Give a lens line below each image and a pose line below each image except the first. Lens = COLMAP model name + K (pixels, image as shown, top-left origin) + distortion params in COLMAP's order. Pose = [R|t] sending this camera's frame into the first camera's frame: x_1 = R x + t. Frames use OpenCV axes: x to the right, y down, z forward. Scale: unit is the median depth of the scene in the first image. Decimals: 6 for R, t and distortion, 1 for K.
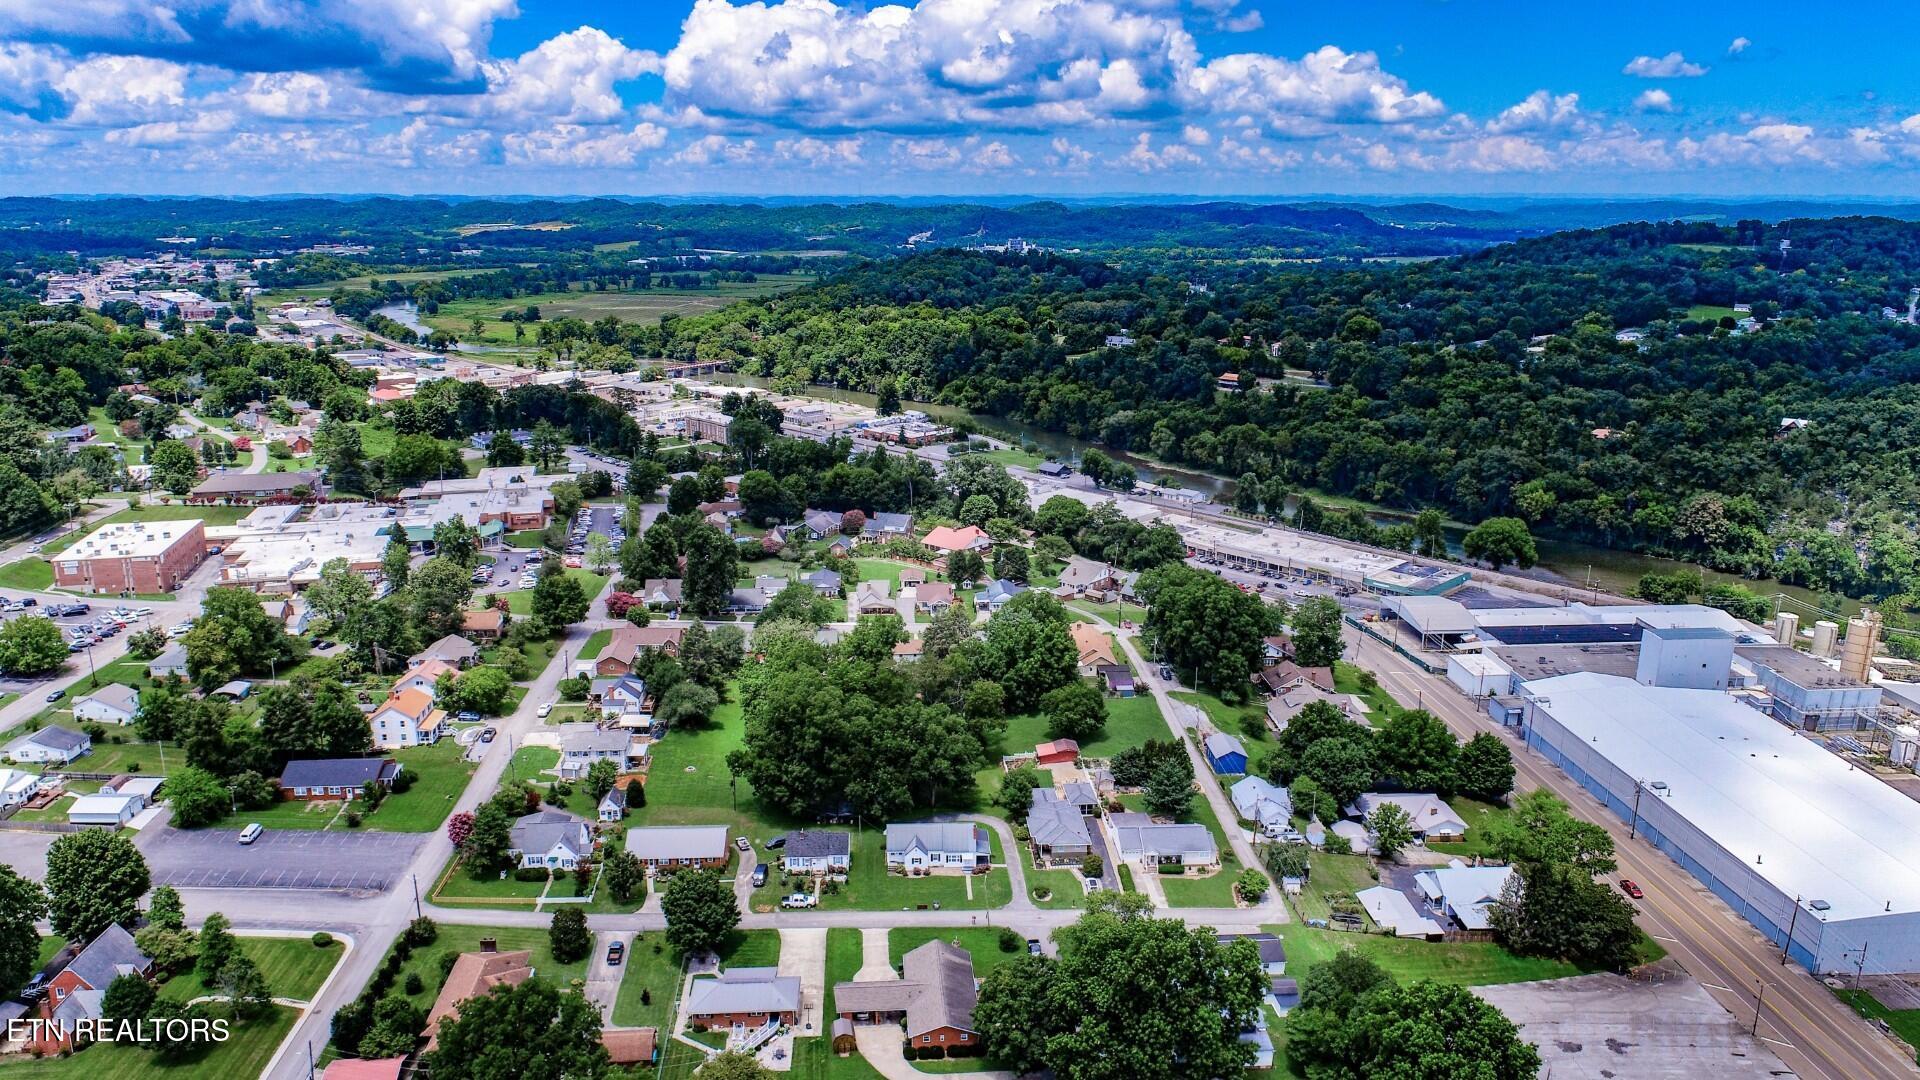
lens RADIAL K [[1287.8, 0, 955.1], [0, 1287.8, 543.0], [0, 0, 1]] dist [-0.005233, 0.003721]
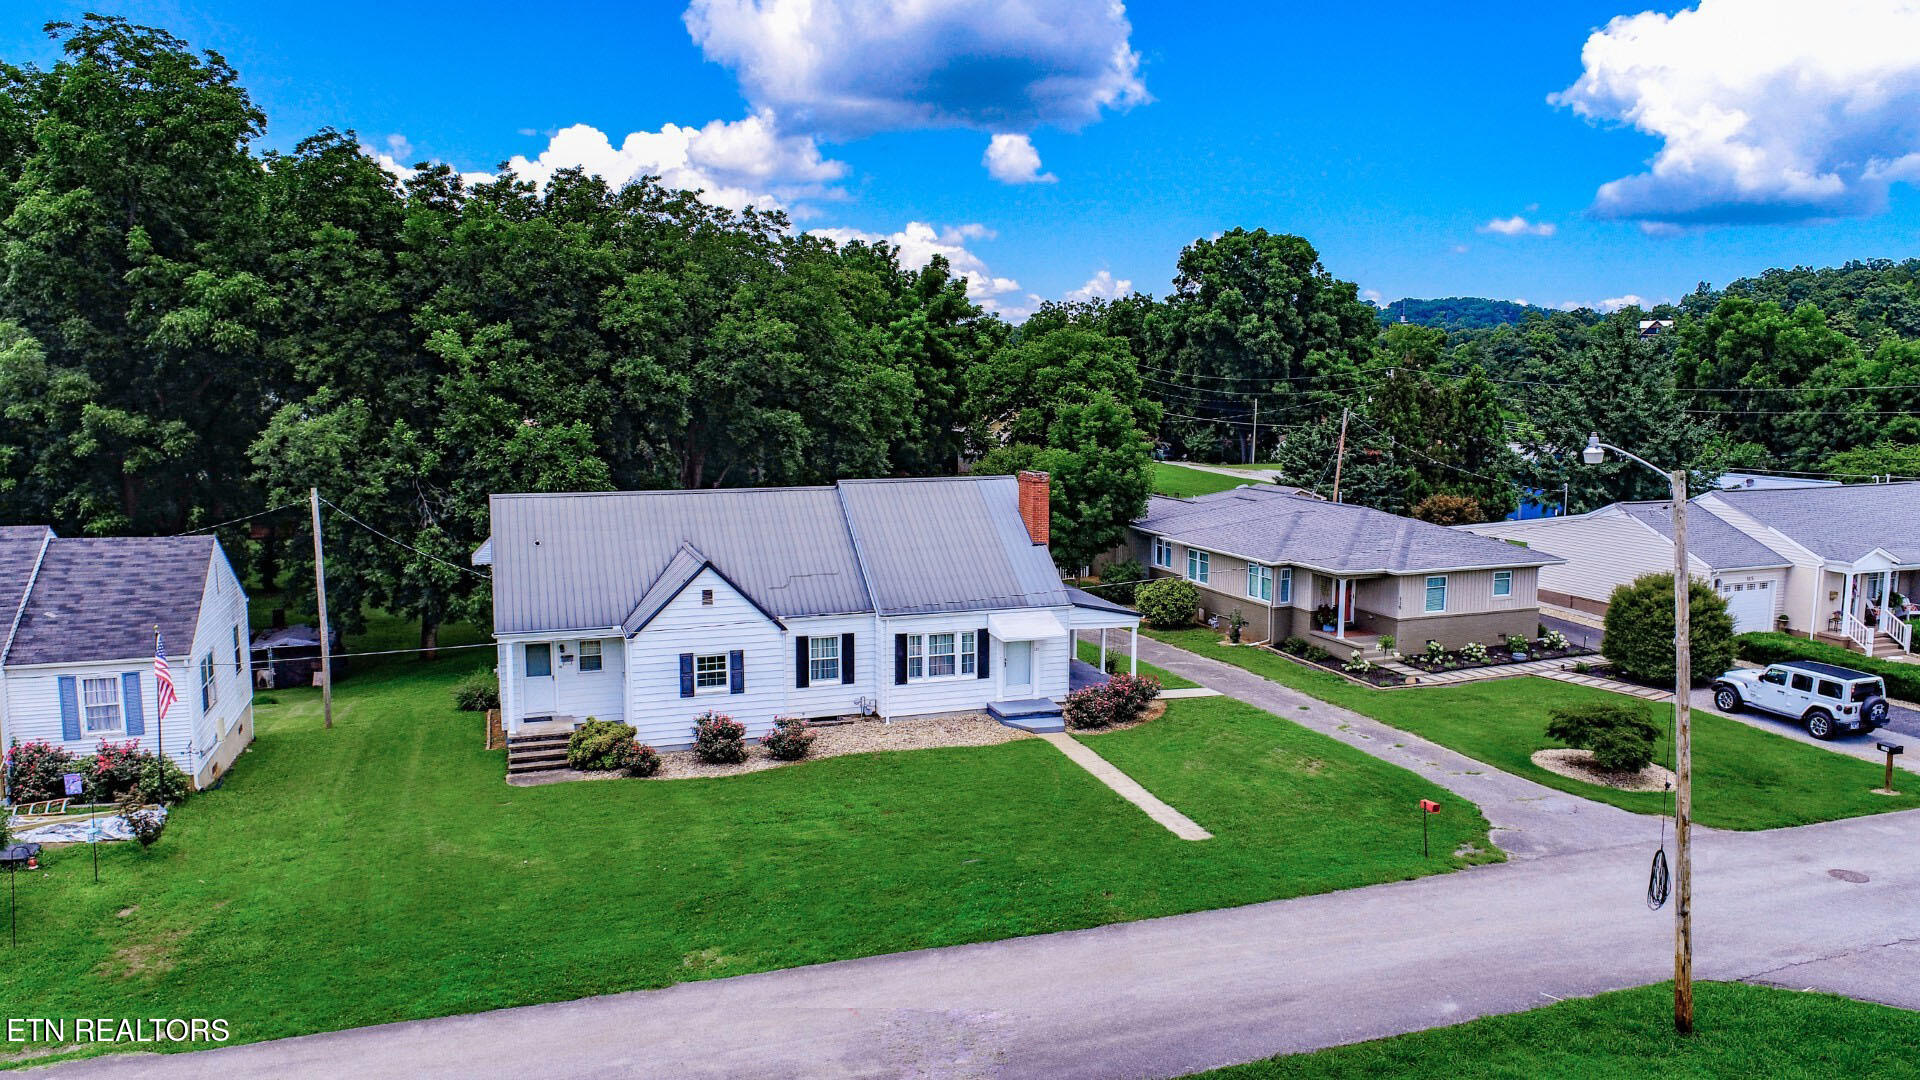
lens RADIAL K [[1287.8, 0, 955.1], [0, 1287.8, 543.0], [0, 0, 1]] dist [-0.005233, 0.003721]
pose [[0.957323, -0.037191, 0.286619, -0.020643], [0.071987, 0.991116, -0.111834, 0.114805], [-0.279913, 0.127694, 0.951495, 0.389097]]
